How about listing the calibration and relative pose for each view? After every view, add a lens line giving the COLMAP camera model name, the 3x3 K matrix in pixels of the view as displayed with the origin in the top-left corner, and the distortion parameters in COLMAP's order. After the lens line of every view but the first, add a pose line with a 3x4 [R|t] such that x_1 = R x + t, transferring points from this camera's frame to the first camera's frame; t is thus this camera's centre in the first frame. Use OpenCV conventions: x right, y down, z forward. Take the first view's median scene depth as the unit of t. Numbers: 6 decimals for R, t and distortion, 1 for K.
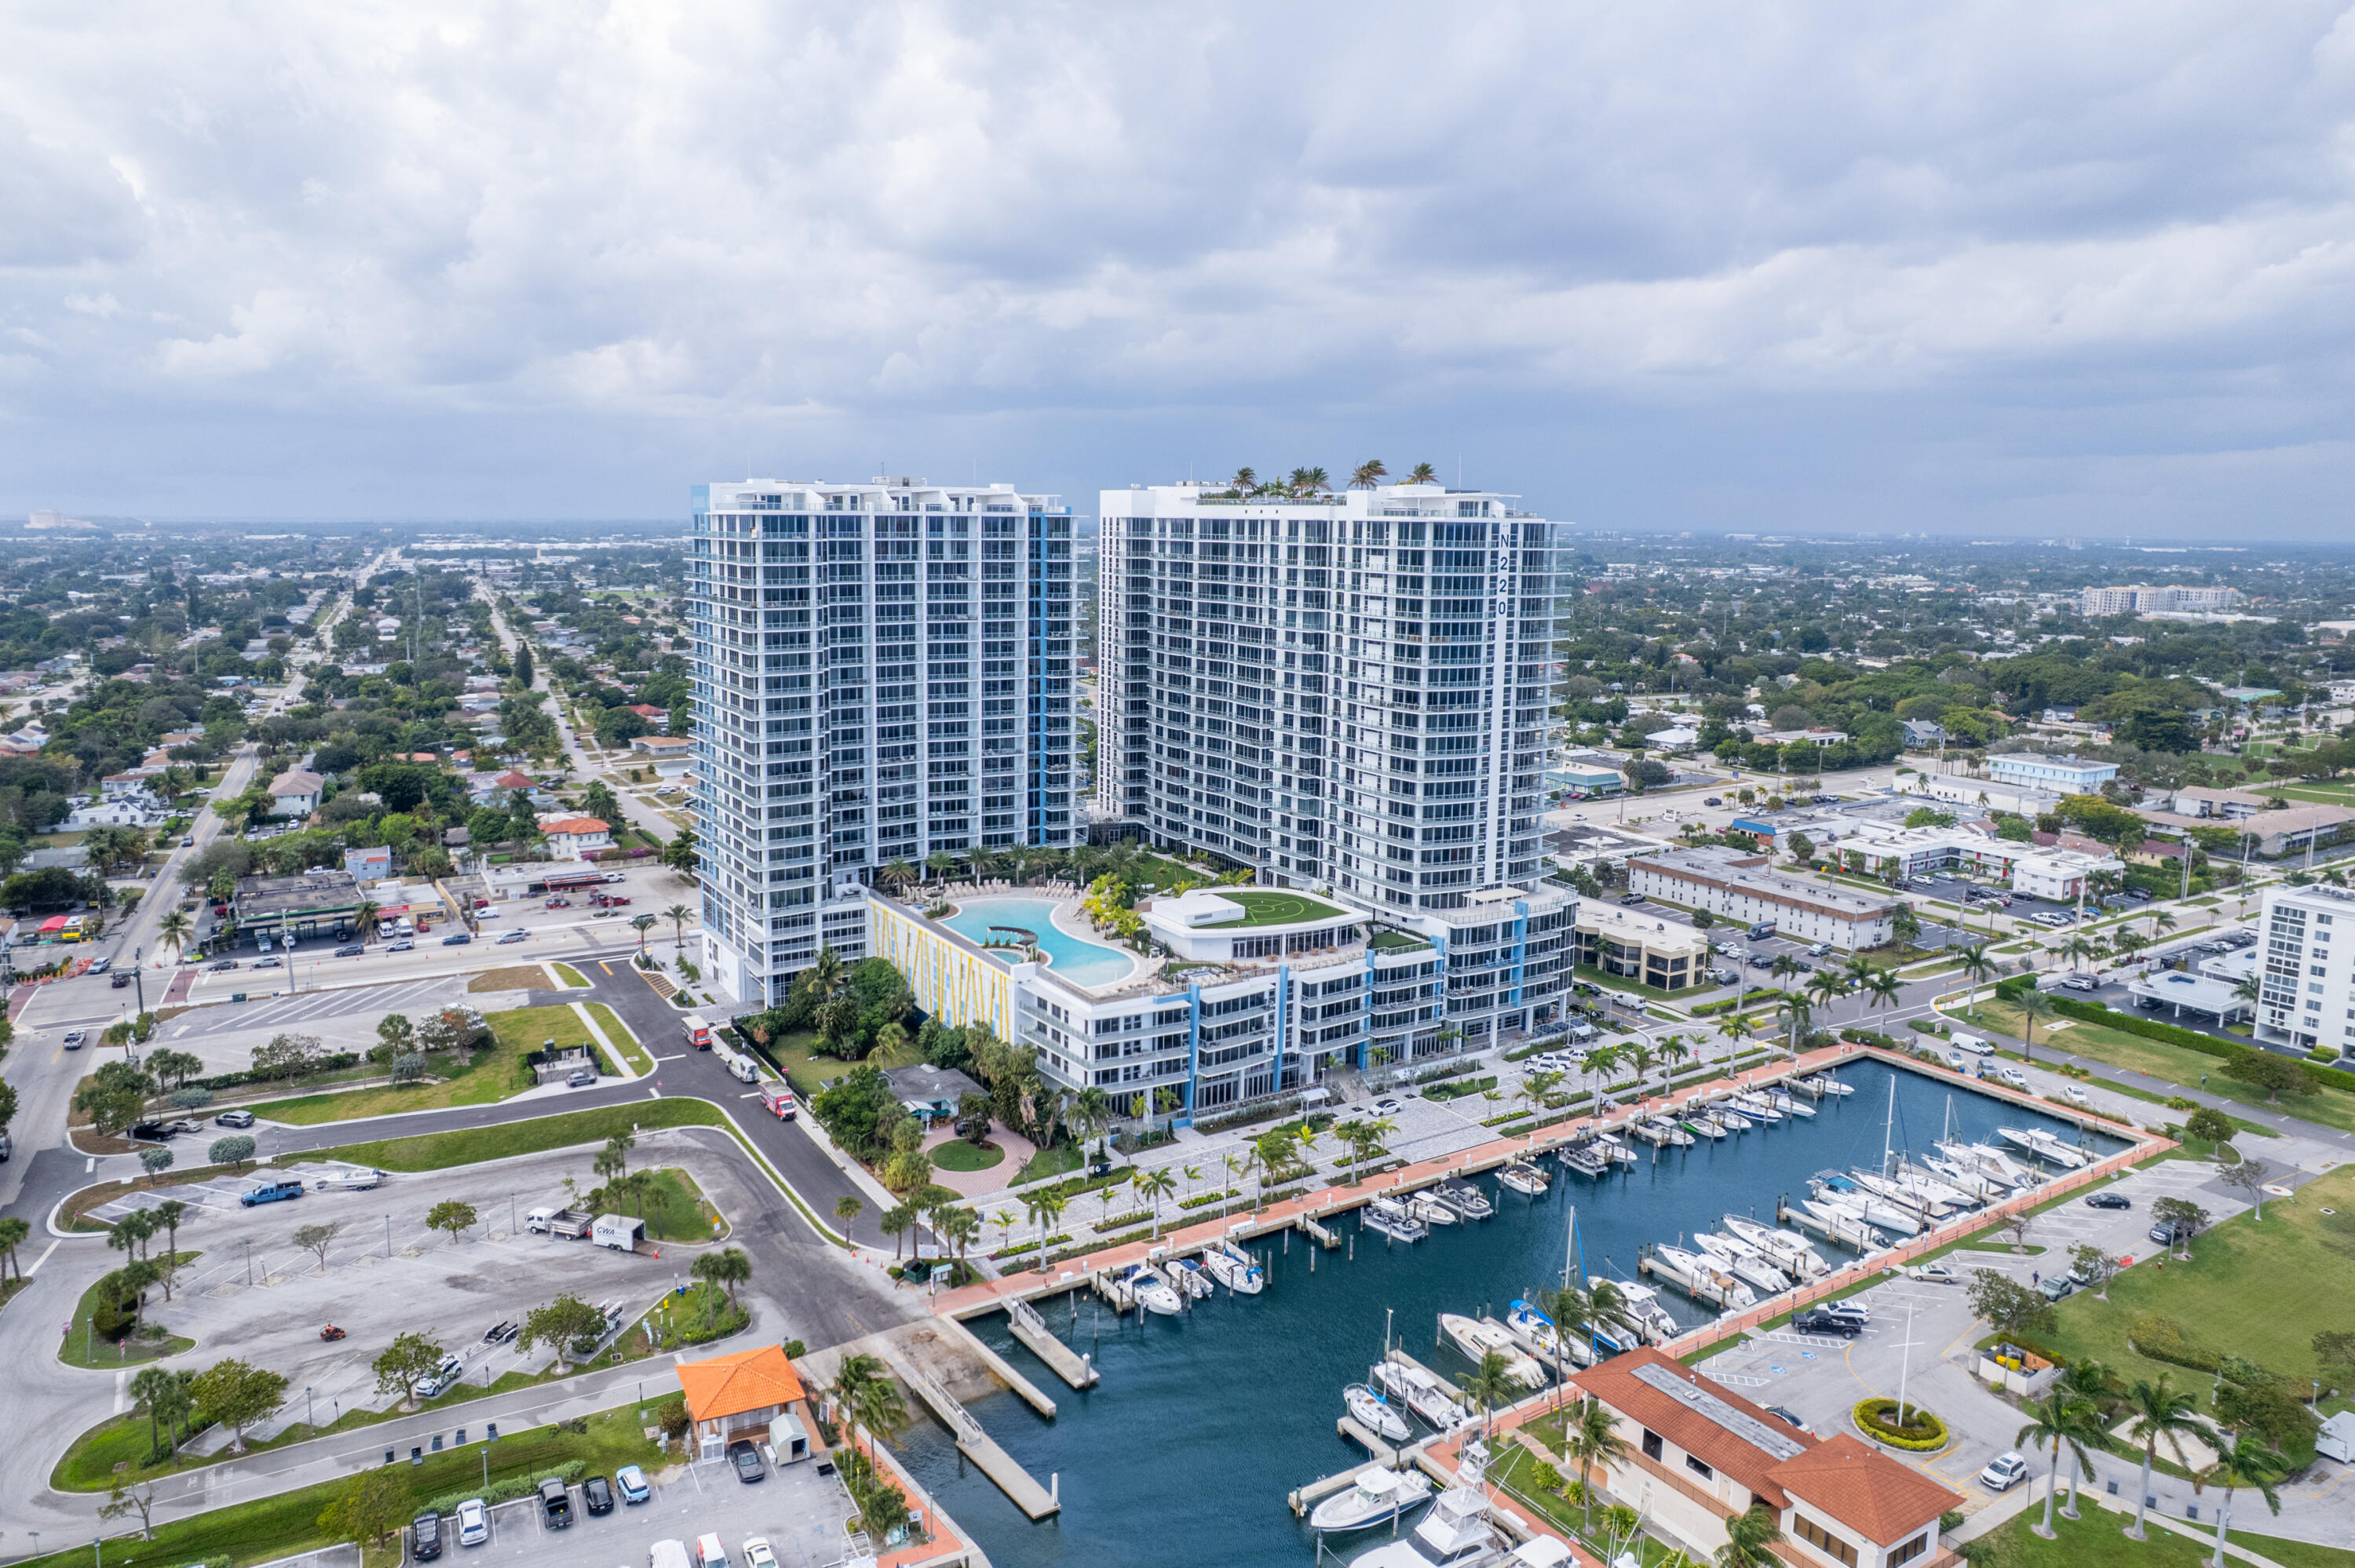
lens RADIAL K [[1502.0, 0, 1174.7], [0, 1502.0, 878.7], [0, 0, 1]] dist [-0.063826, 0.046647]
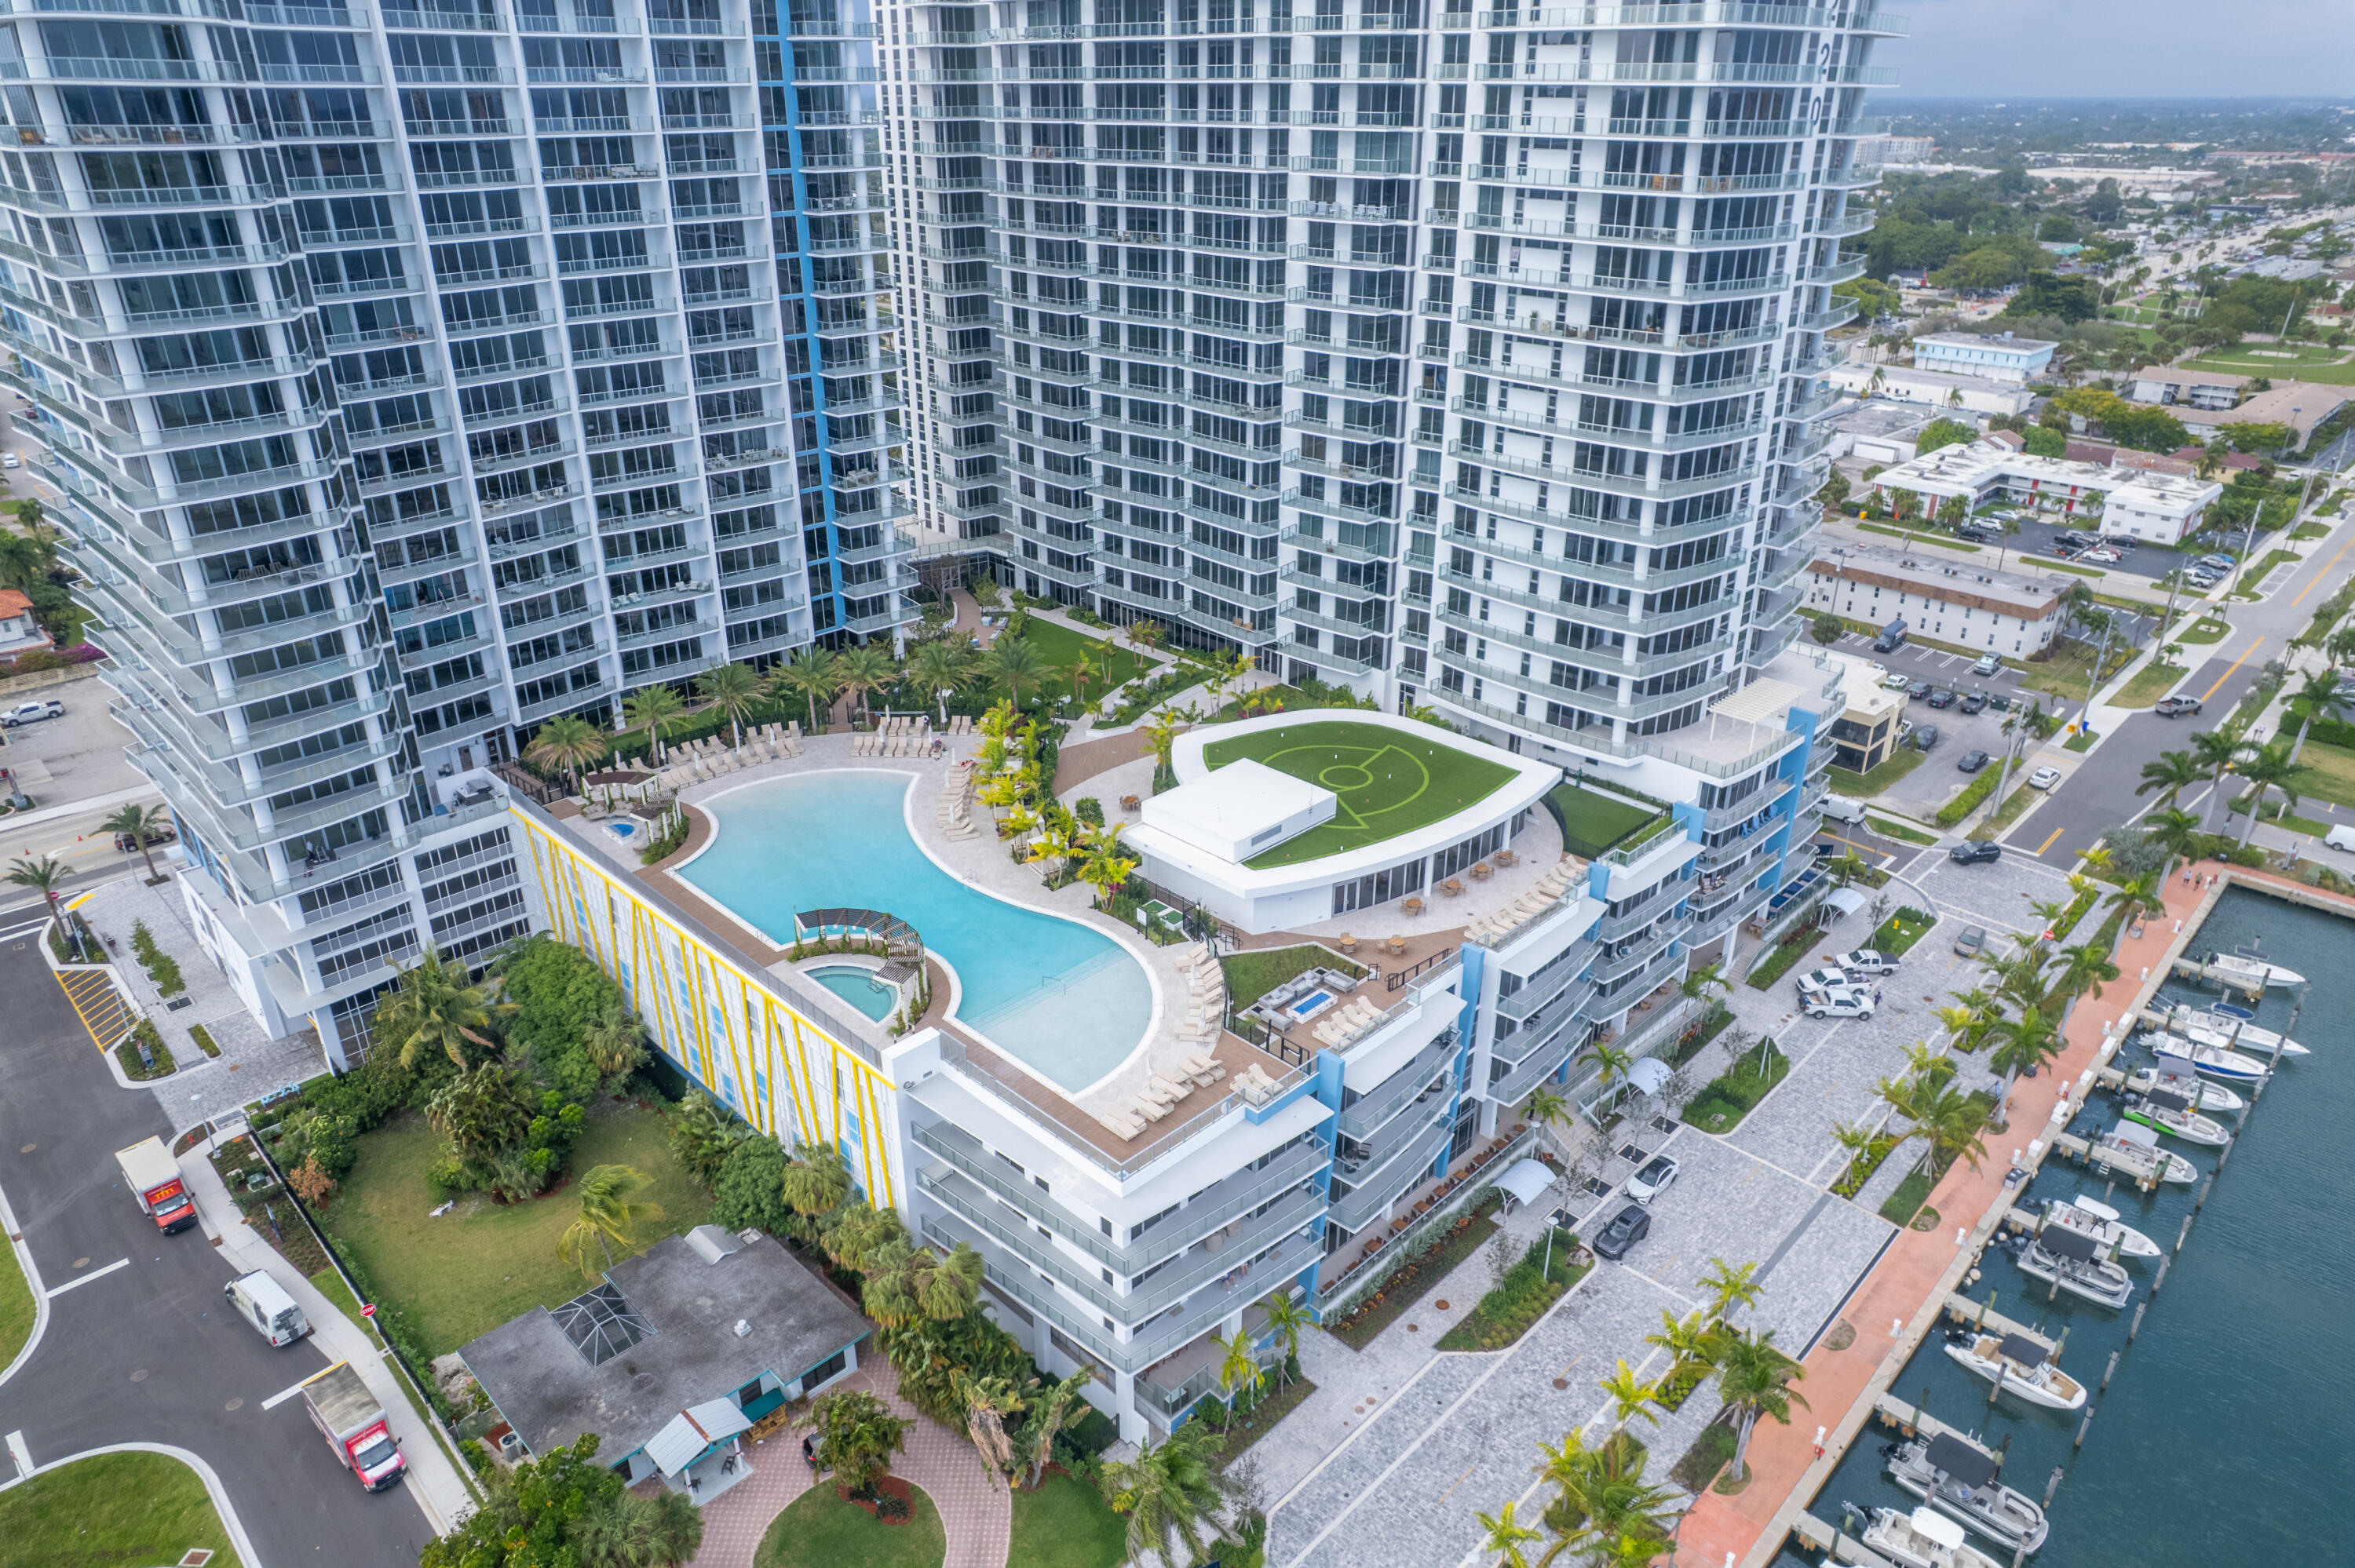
lens RADIAL K [[1502.0, 0, 1174.7], [0, 1502.0, 878.7], [0, 0, 1]] dist [-0.063826, 0.046647]
pose [[0.979774, -0.109286, 0.167629, -0.076602], [0.062632, 0.963087, 0.261804, -0.074123], [-0.190053, -0.246010, 0.950452, 0.489641]]
